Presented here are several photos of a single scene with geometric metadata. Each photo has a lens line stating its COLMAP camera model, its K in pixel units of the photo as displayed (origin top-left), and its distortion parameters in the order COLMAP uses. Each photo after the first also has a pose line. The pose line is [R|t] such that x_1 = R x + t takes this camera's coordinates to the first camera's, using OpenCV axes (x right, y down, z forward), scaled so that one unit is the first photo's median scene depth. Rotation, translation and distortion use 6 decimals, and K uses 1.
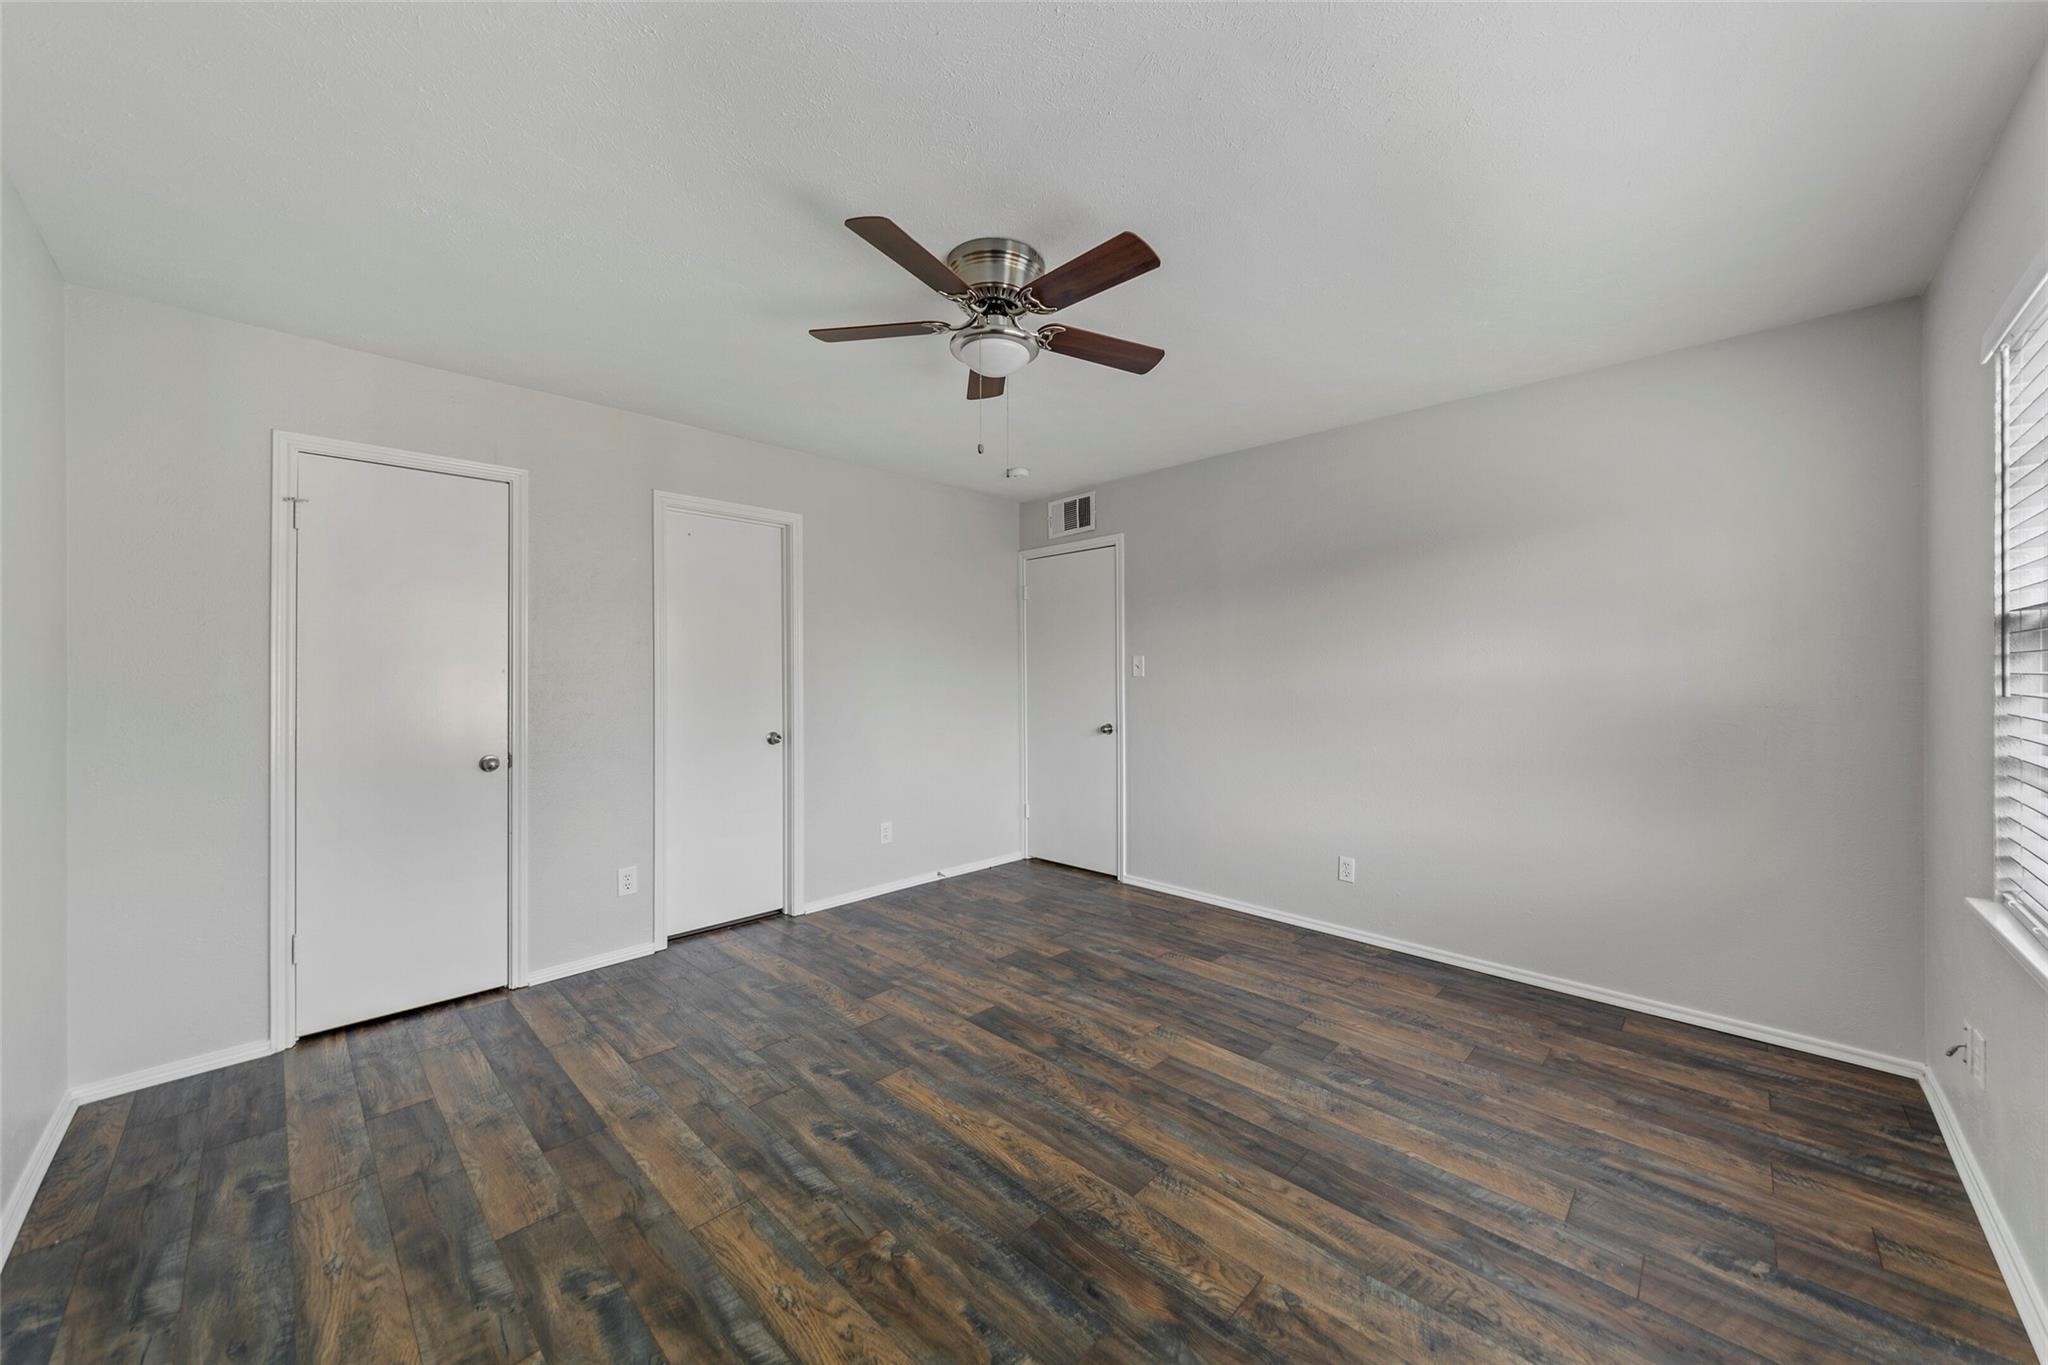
lens RADIAL K [[743.3, 0, 1002.0], [0, 743.3, 664.6], [0, 0, 1]] dist [0.008749, -0.002265]
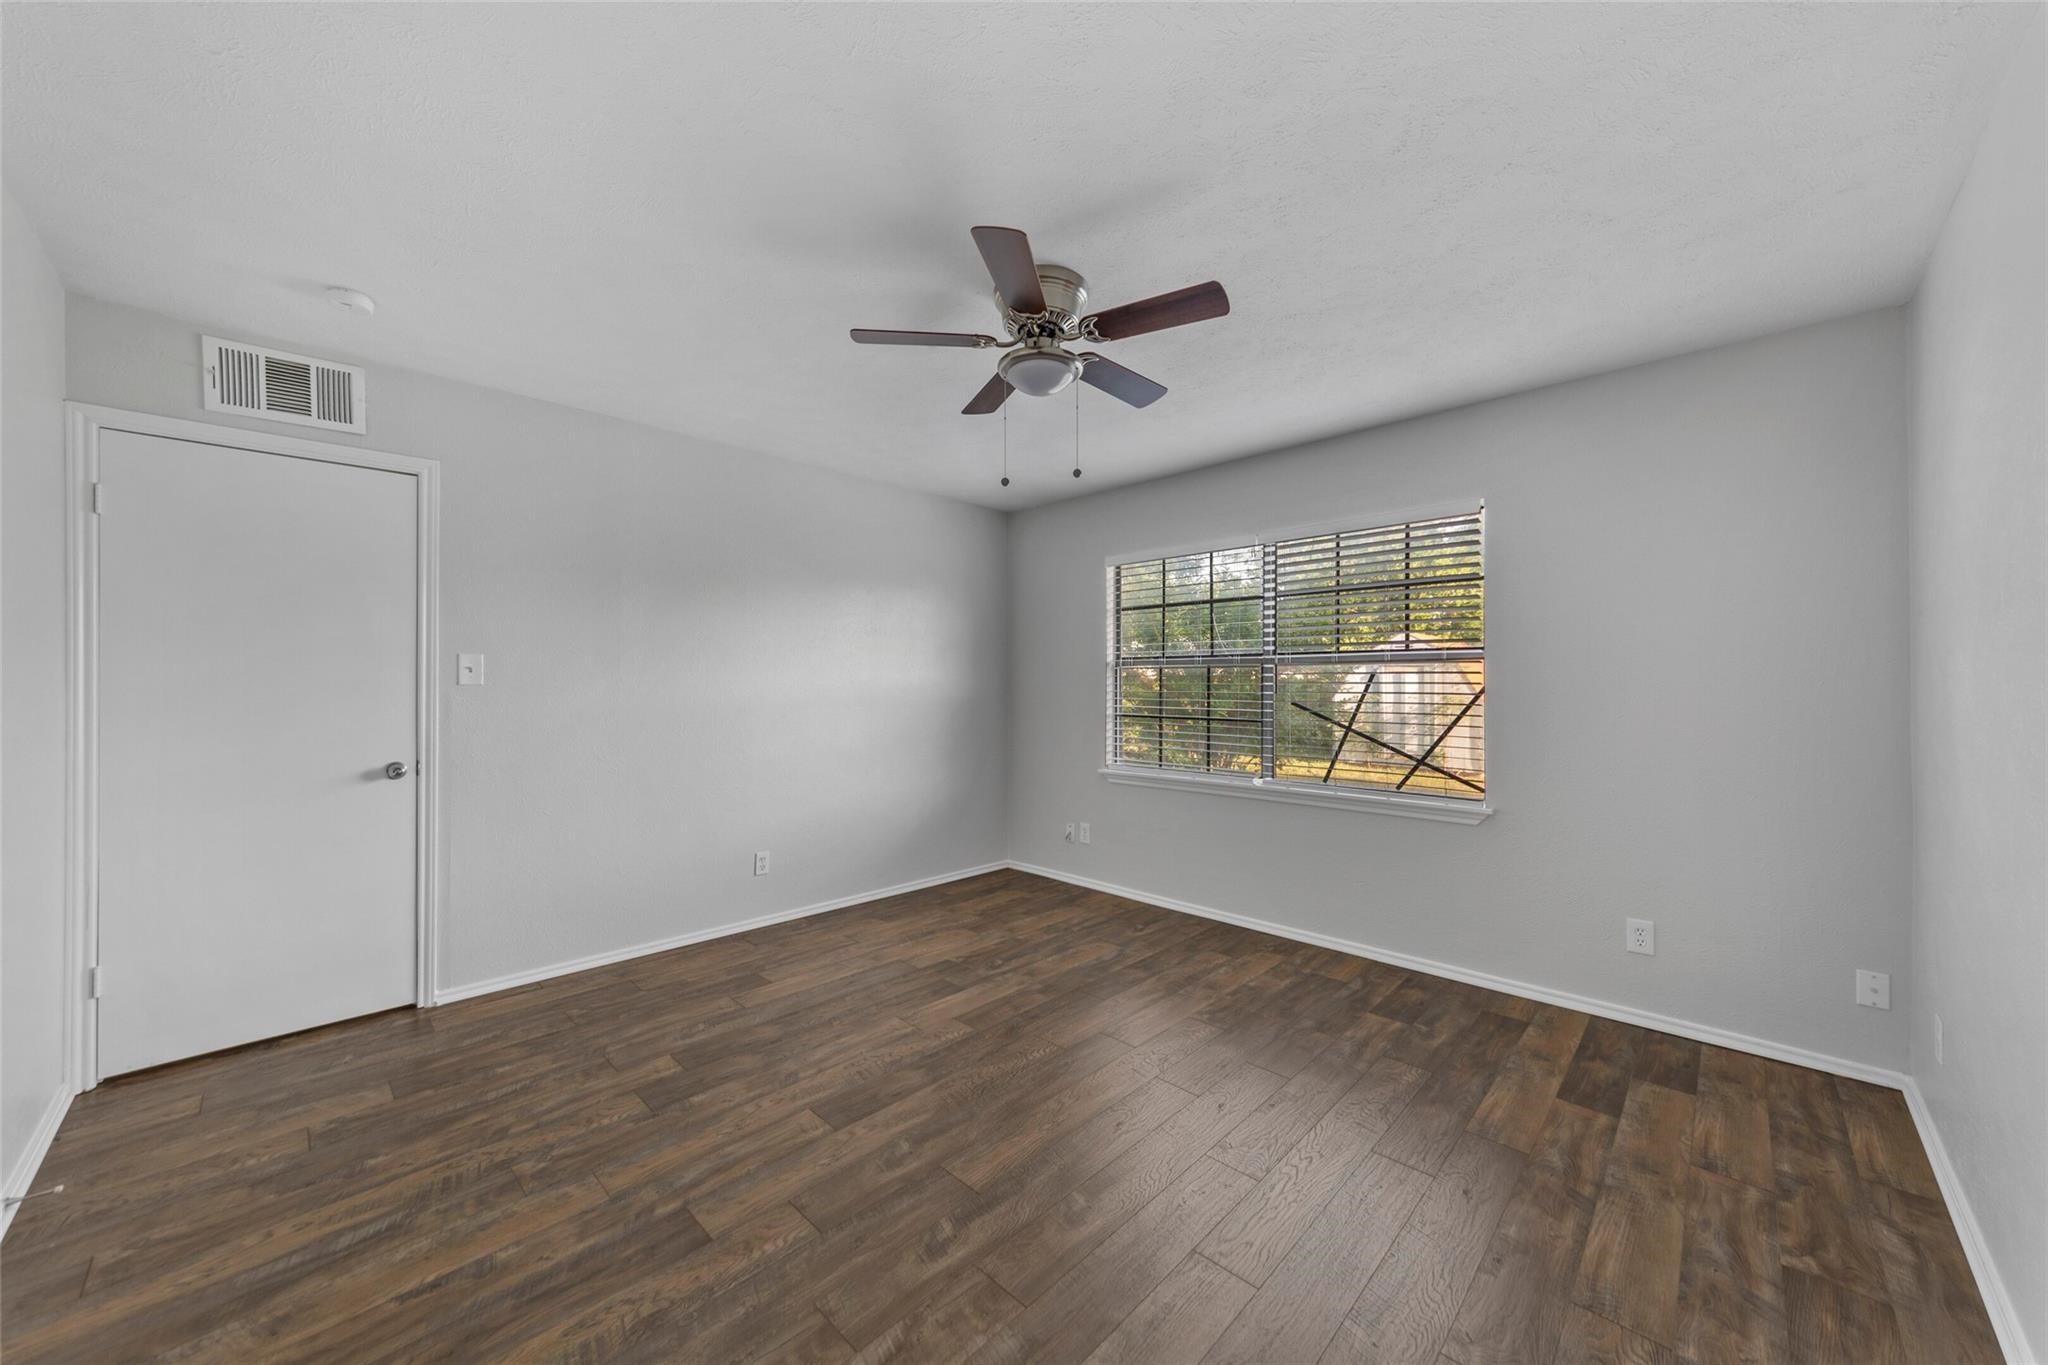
lens RADIAL K [[743.3, 0, 1054.7], [0, 743.3, 691.0], [0, 0, 1]] dist [0.008749, -0.002265]
pose [[-0.033506, -0.009898, 0.999390, -0.896064], [-0.013363, 0.999866, 0.009454, 0.012127], [-0.999349, -0.013038, -0.033633, 0.876376]]
